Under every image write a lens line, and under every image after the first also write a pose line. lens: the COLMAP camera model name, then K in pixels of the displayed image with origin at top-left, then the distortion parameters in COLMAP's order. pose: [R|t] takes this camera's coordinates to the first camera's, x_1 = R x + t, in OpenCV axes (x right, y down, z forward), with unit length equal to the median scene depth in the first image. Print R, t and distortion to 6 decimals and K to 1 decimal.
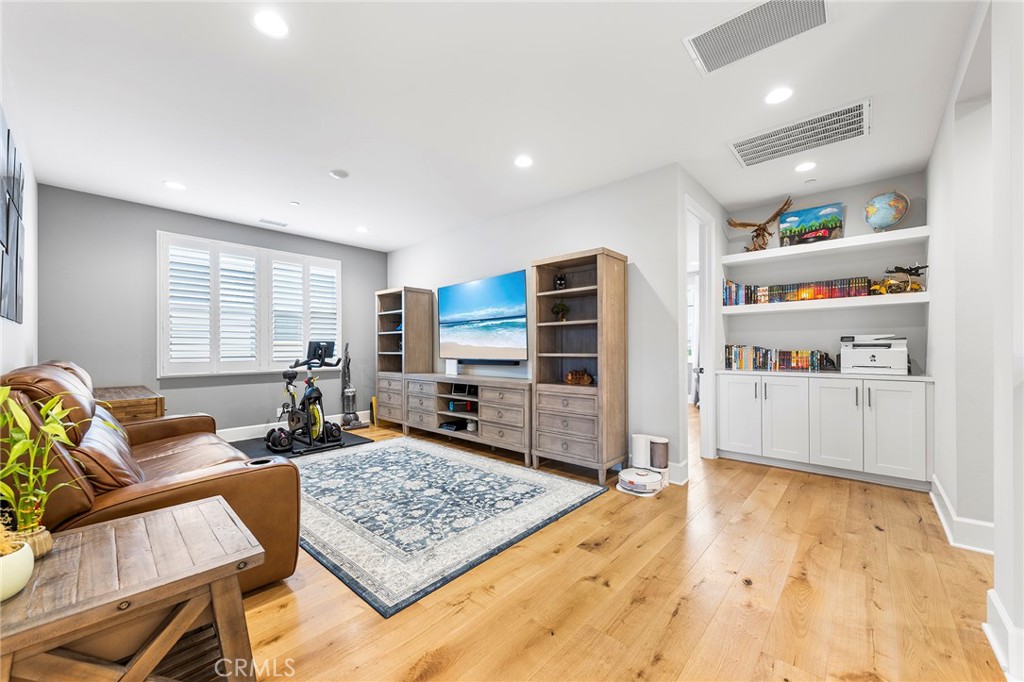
lens RADIAL K [[388.5, 0, 487.4], [0, 388.5, 350.3], [0, 0, 1]] dist [0.000926, -0.001273]
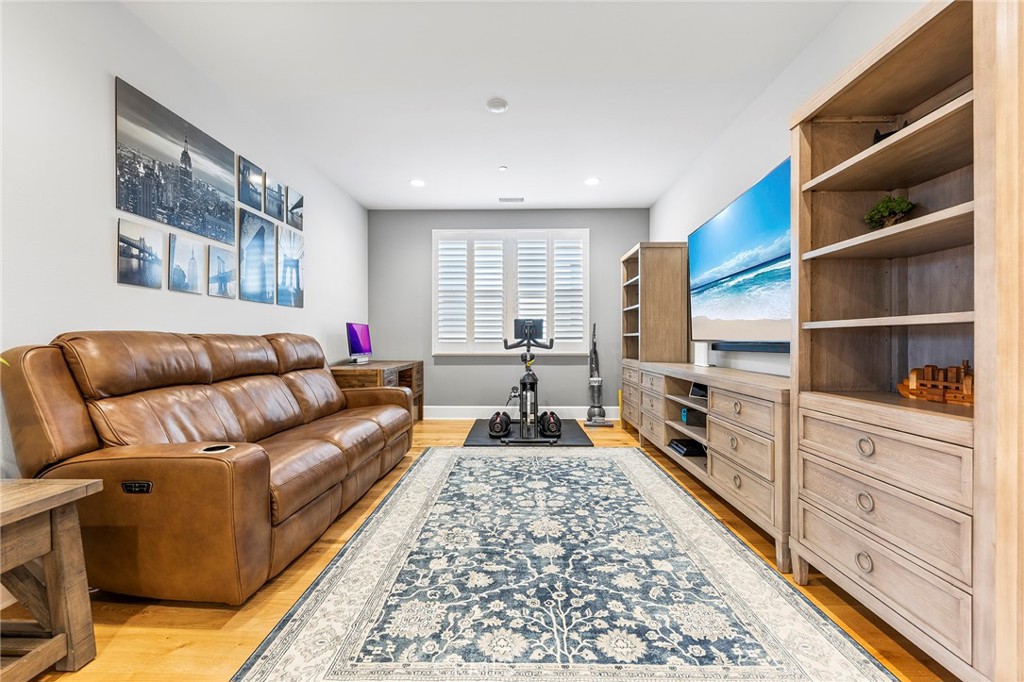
lens RADIAL K [[388.5, 0, 512.1], [0, 388.5, 338.8], [0, 0, 1]] dist [0.000926, -0.001273]
pose [[0.685298, 0.002038, -0.728260, 0.282905], [-0.006869, 0.999970, -0.003665, 0.037287], [0.728230, 0.007514, 0.685291, 0.577699]]
